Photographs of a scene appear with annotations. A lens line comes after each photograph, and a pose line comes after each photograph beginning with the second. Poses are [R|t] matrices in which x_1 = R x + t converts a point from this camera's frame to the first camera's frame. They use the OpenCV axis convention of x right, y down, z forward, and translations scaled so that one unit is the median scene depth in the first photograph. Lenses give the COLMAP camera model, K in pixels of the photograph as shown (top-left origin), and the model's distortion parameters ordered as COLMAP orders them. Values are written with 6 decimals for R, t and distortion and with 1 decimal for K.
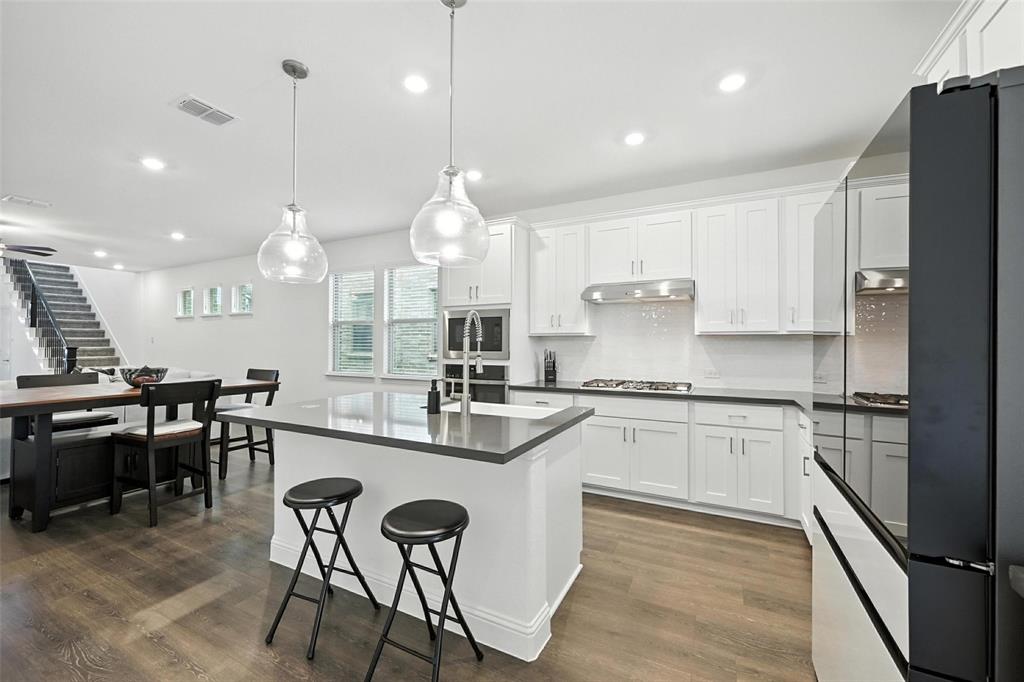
lens RADIAL K [[408.0, 0, 514.5], [0, 408.0, 338.6], [0, 0, 1]] dist [-0.000947, 0.000122]
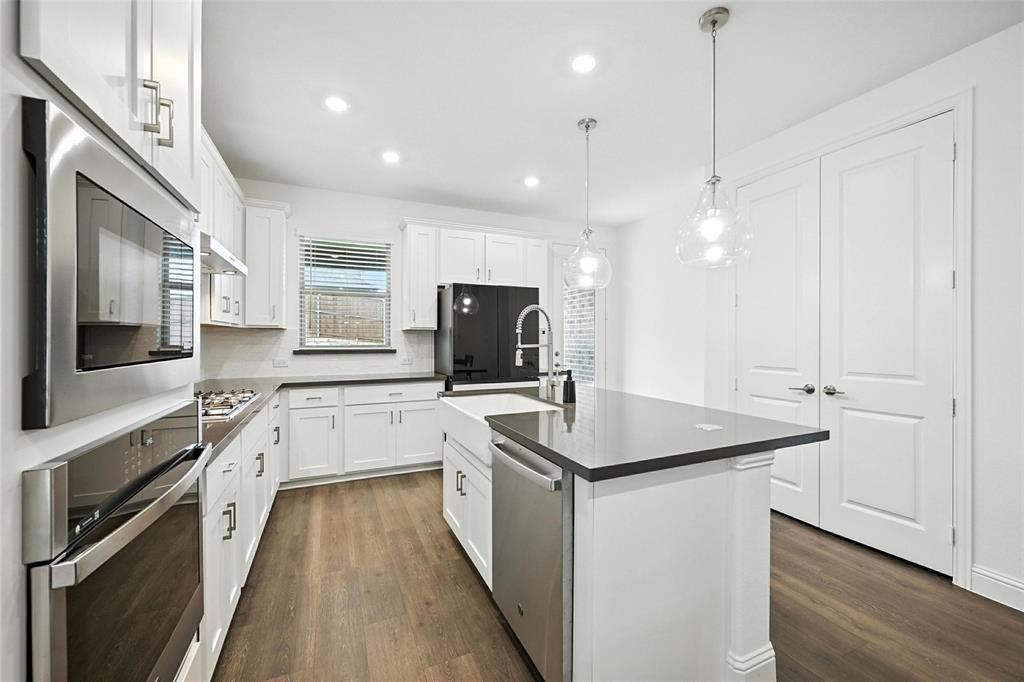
lens RADIAL K [[408.0, 0, 509.7], [0, 408.0, 342.3], [0, 0, 1]] dist [-0.000947, 0.000122]
pose [[-0.774161, -0.007821, 0.632941, -0.560554], [-0.007035, 0.999968, 0.003751, 0.021063], [-0.632950, -0.001549, -0.774191, 1.445379]]
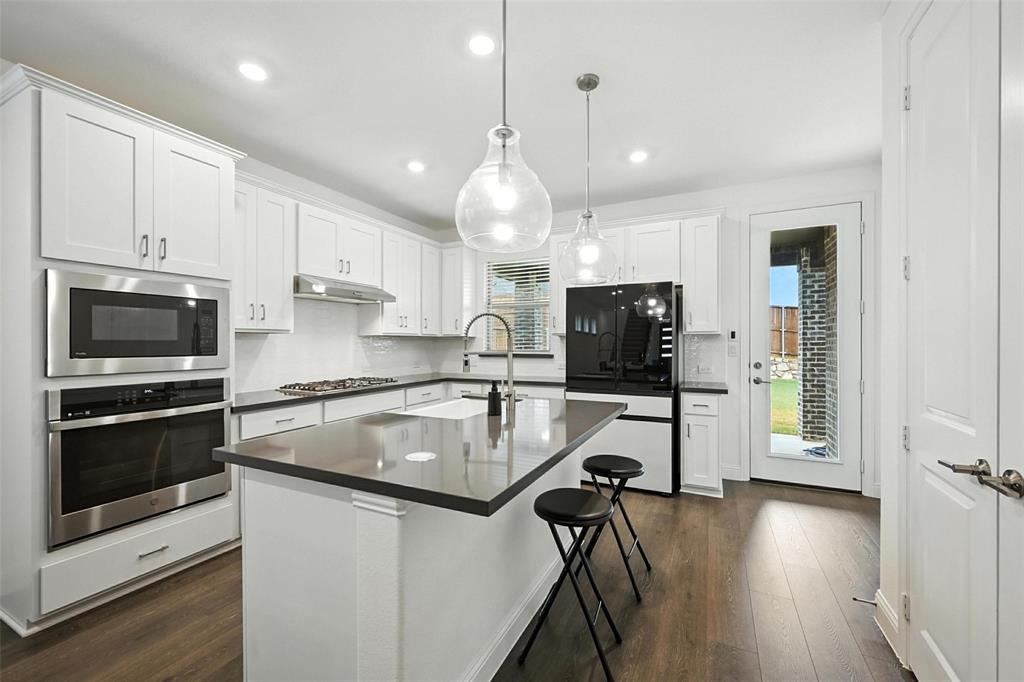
lens RADIAL K [[408.0, 0, 517.6], [0, 408.0, 341.6], [0, 0, 1]] dist [-0.000947, 0.000122]
pose [[-0.007097, 0.003273, 0.999969, -0.866871], [-0.006202, 0.999975, -0.003317, 0.011684], [-0.999956, -0.006225, -0.007077, 0.717210]]
